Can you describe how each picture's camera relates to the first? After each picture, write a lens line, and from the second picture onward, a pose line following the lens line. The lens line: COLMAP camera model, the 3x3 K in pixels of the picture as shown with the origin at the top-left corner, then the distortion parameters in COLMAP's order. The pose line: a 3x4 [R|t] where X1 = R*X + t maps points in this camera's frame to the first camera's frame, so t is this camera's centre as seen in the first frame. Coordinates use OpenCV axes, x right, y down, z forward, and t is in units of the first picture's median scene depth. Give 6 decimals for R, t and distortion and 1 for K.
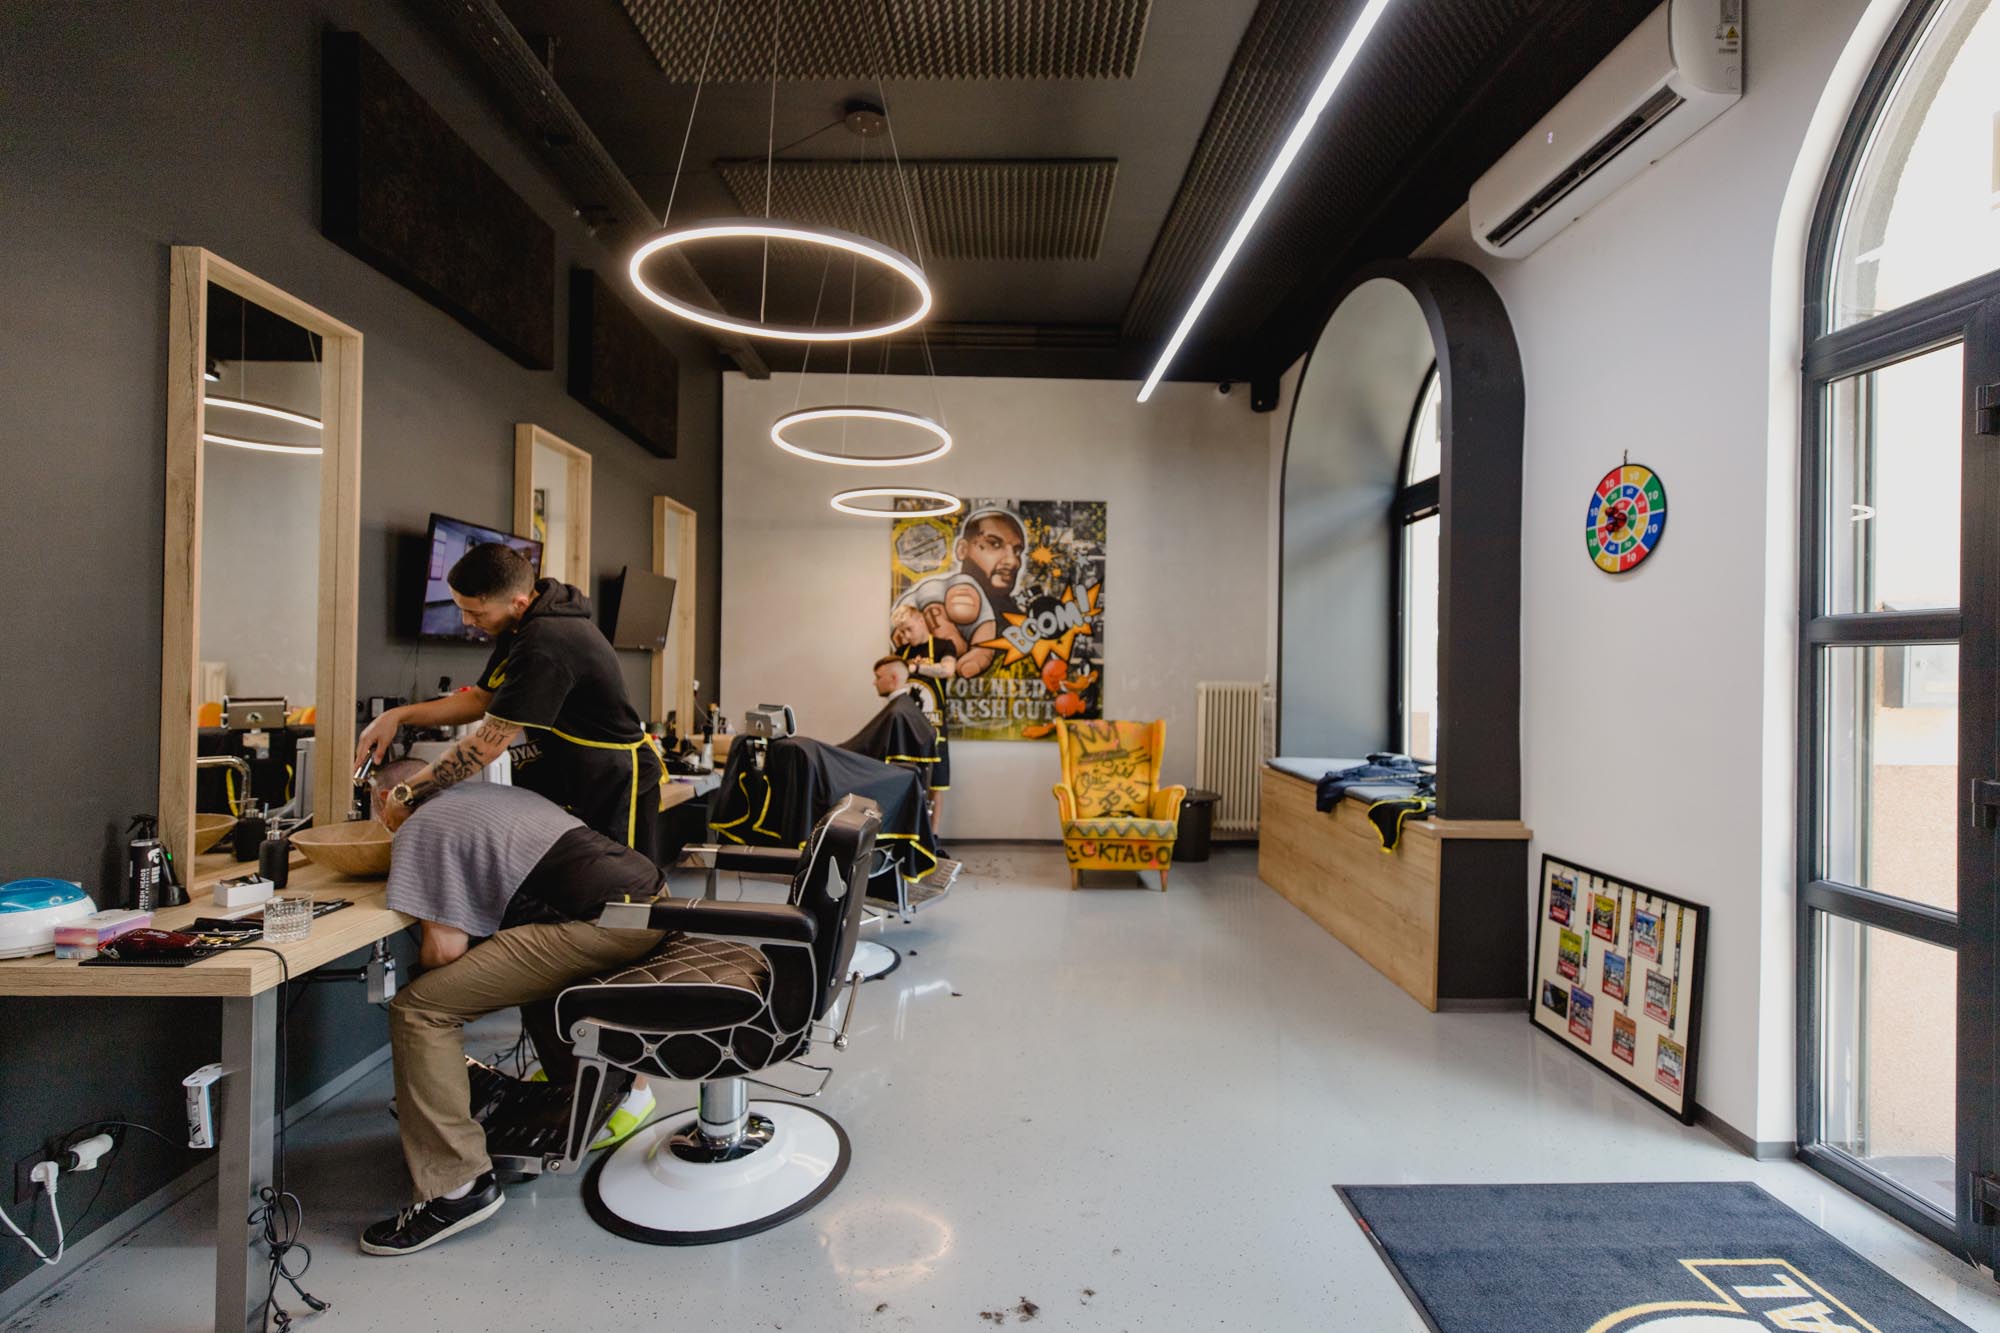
lens RADIAL K [[891.5, 0, 1004.6], [0, 891.5, 665.0], [0, 0, 1]] dist [0.003053, 0.000205]
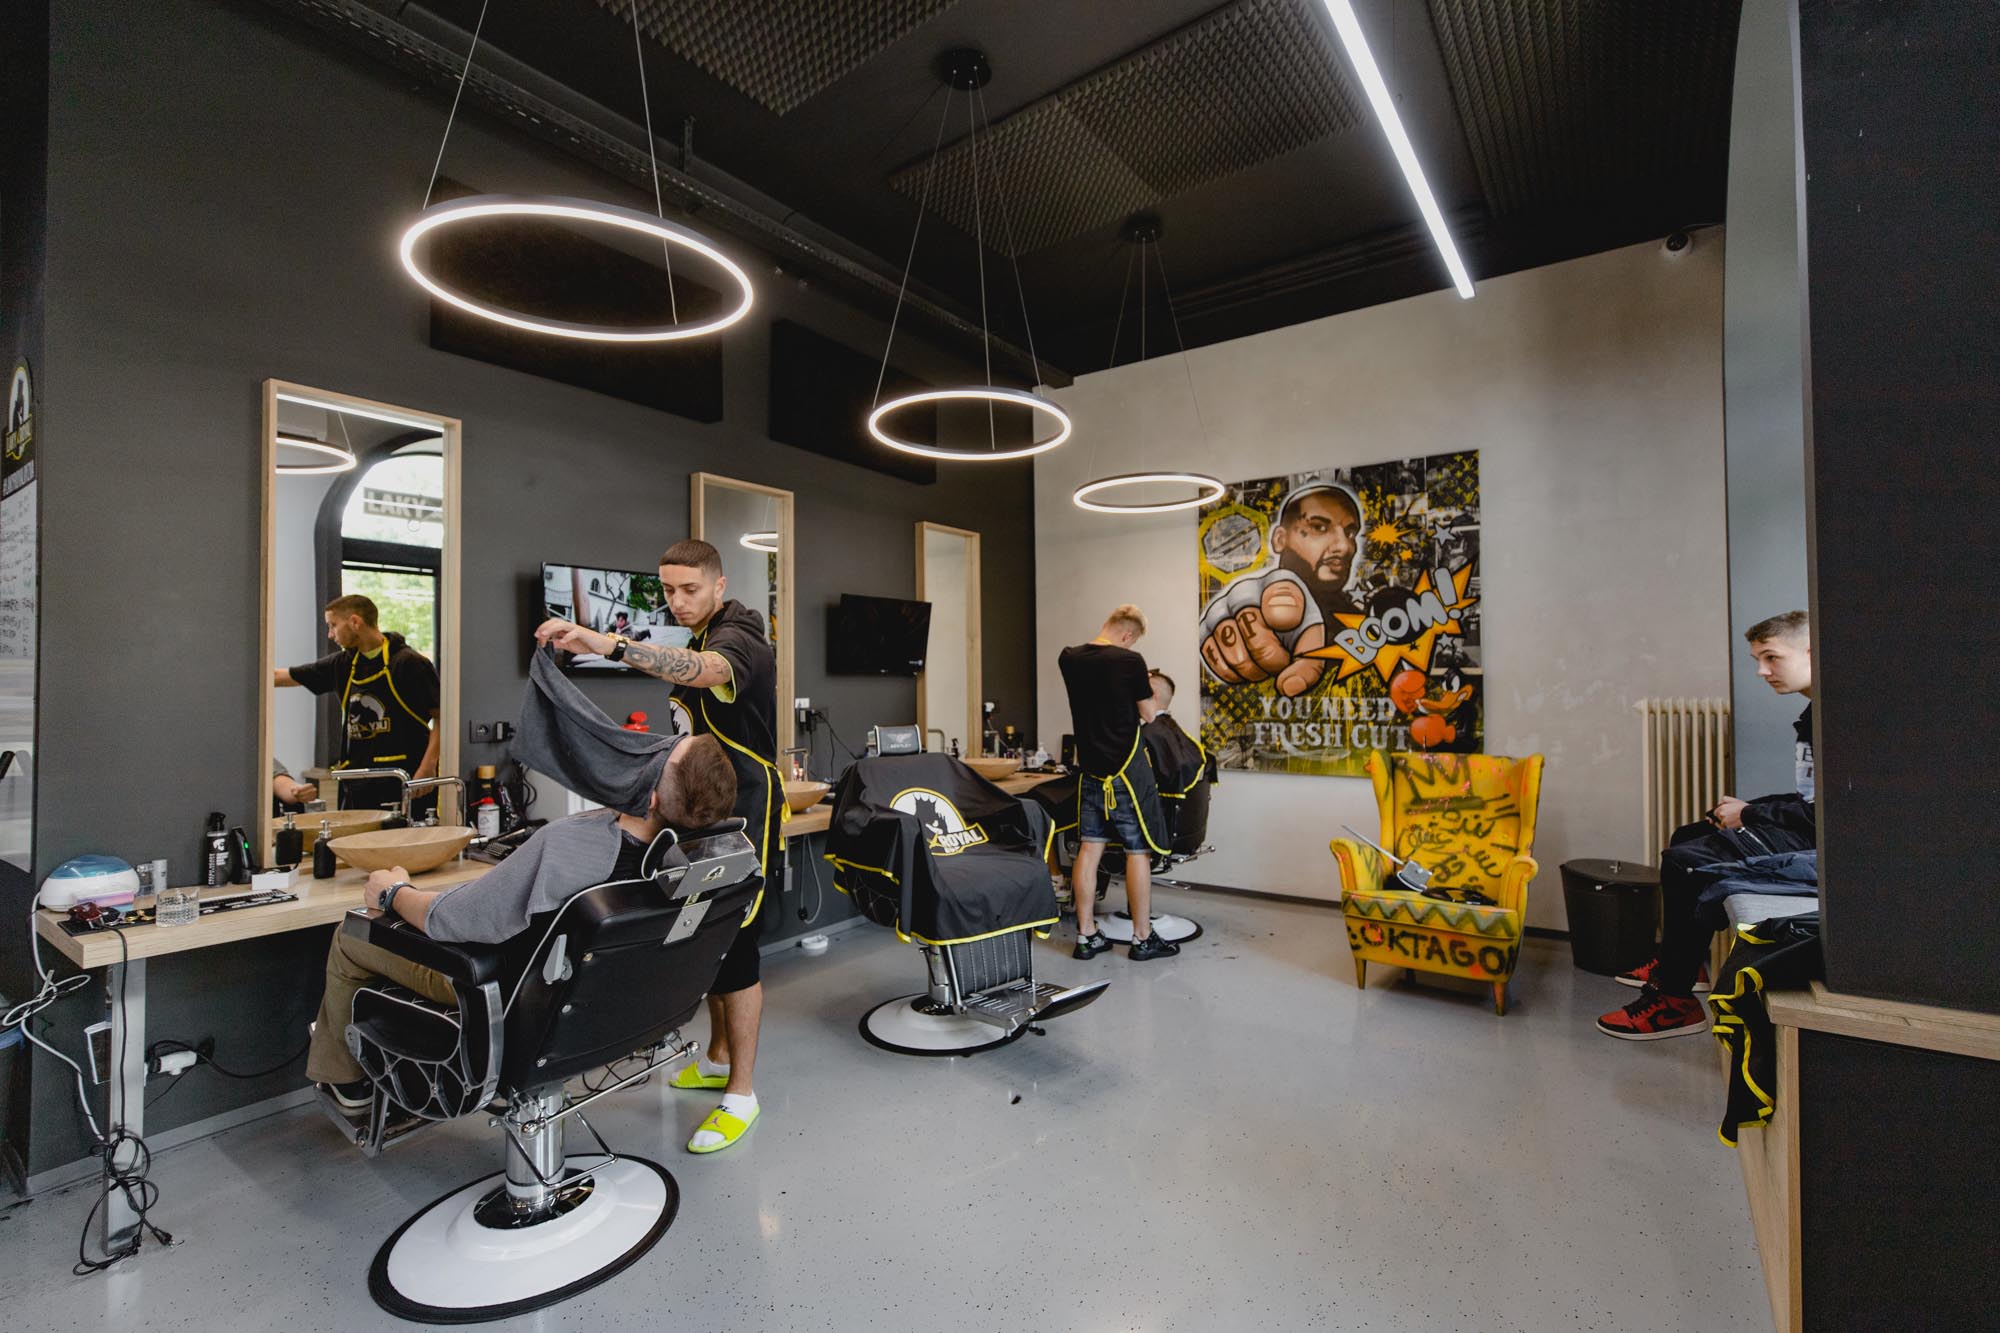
lens RADIAL K [[891.5, 0, 1006.8], [0, 891.5, 662.8], [0, 0, 1]] dist [0.003053, 0.000205]
pose [[0.799547, -0.034803, -0.599595, 0.237722], [0.020705, 0.999323, -0.030396, 0.003320], [0.600247, 0.011889, 0.799726, 0.197843]]
